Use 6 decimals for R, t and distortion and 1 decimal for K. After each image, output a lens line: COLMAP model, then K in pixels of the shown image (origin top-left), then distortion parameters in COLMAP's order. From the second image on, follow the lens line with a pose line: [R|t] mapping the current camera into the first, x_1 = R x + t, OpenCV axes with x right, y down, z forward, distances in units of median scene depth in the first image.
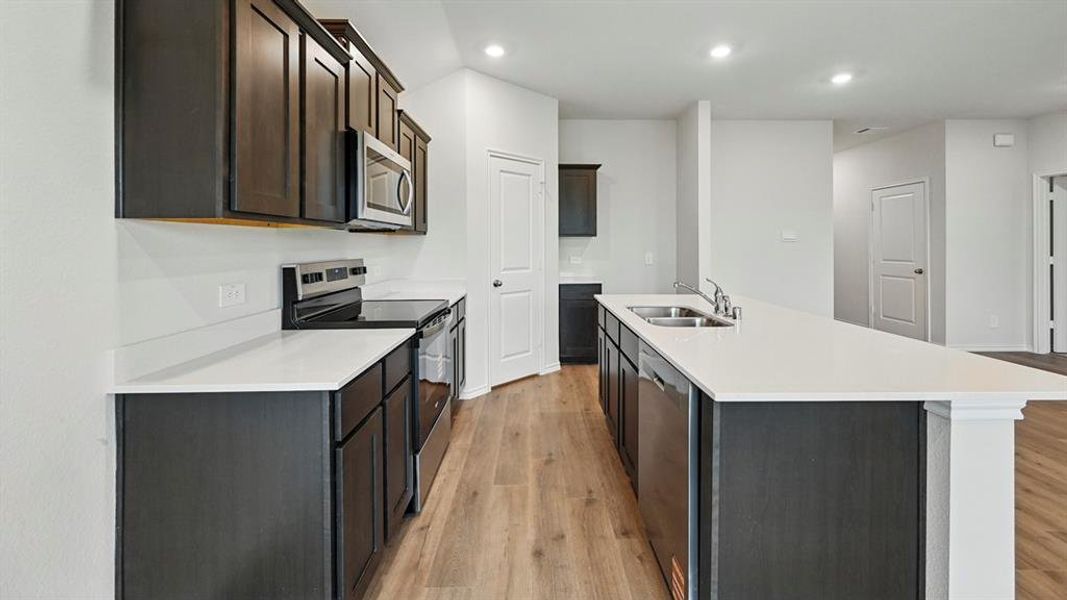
lens RADIAL K [[419.9, 0, 533.6], [0, 419.9, 243.8], [0, 0, 1]] dist [-0.000310, -0.000041]
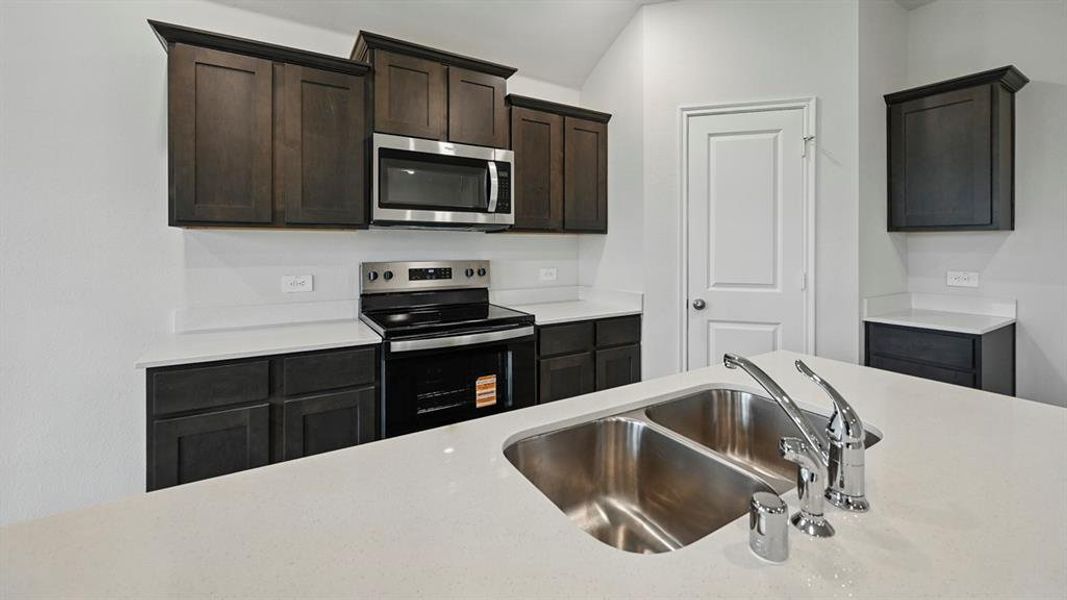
lens RADIAL K [[427.0, 0, 536.3], [0, 427.0, 247.9], [0, 0, 1]] dist [0.000415, 0.000005]
pose [[0.515050, 0.002342, -0.857157, 0.359030], [0.001106, 0.999994, 0.003398, 0.001919], [0.857160, -0.002698, 0.515044, 0.418967]]
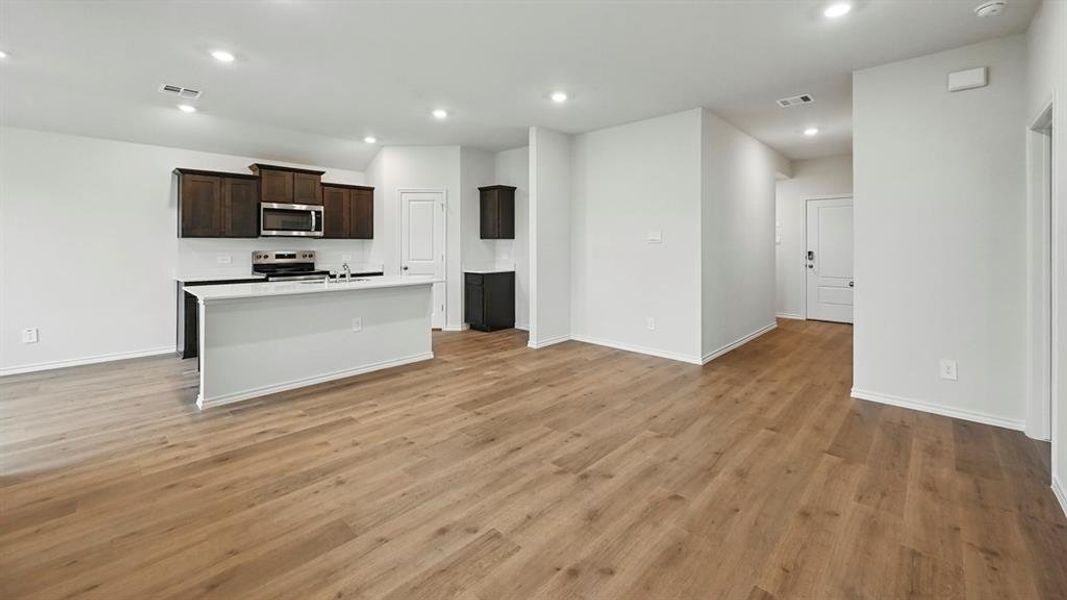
lens RADIAL K [[419.9, 0, 533.6], [0, 419.9, 243.8], [0, 0, 1]] dist [-0.000310, -0.000041]
pose [[0.722509, -0.000540, -0.691361, 1.436953], [0.000173, 1.000000, -0.000601, -0.000582], [0.691362, 0.000315, 0.722509, 0.133050]]
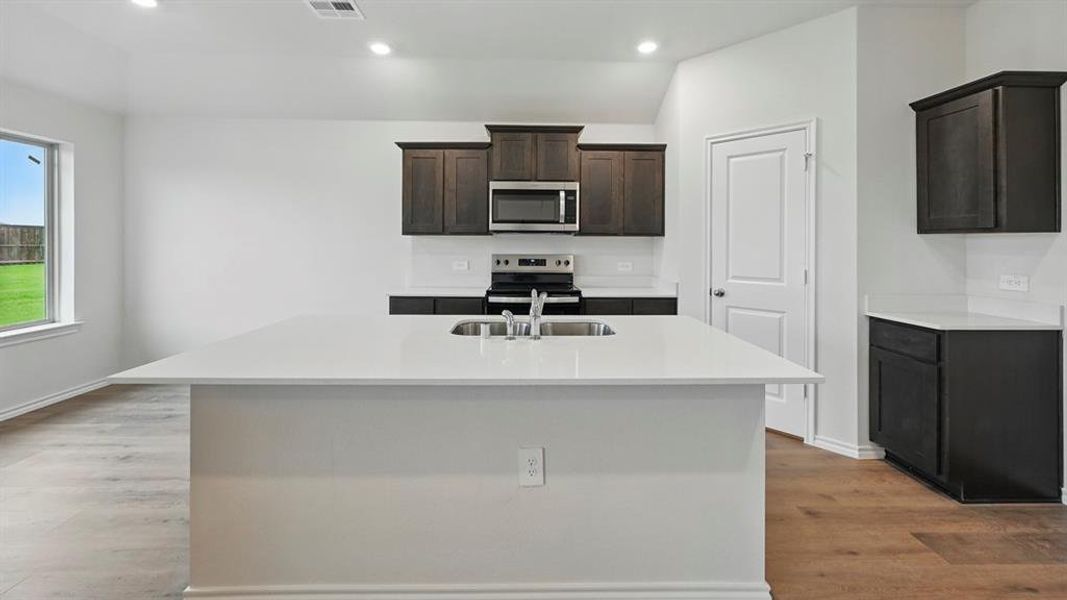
lens RADIAL K [[419.9, 0, 533.6], [0, 419.9, 243.8], [0, 0, 1]] dist [-0.000310, -0.000041]
pose [[0.019642, -0.000764, -0.999807, 0.739752], [-0.005199, 0.999986, -0.000866, -0.000629], [0.999794, 0.005215, 0.019638, 0.601518]]
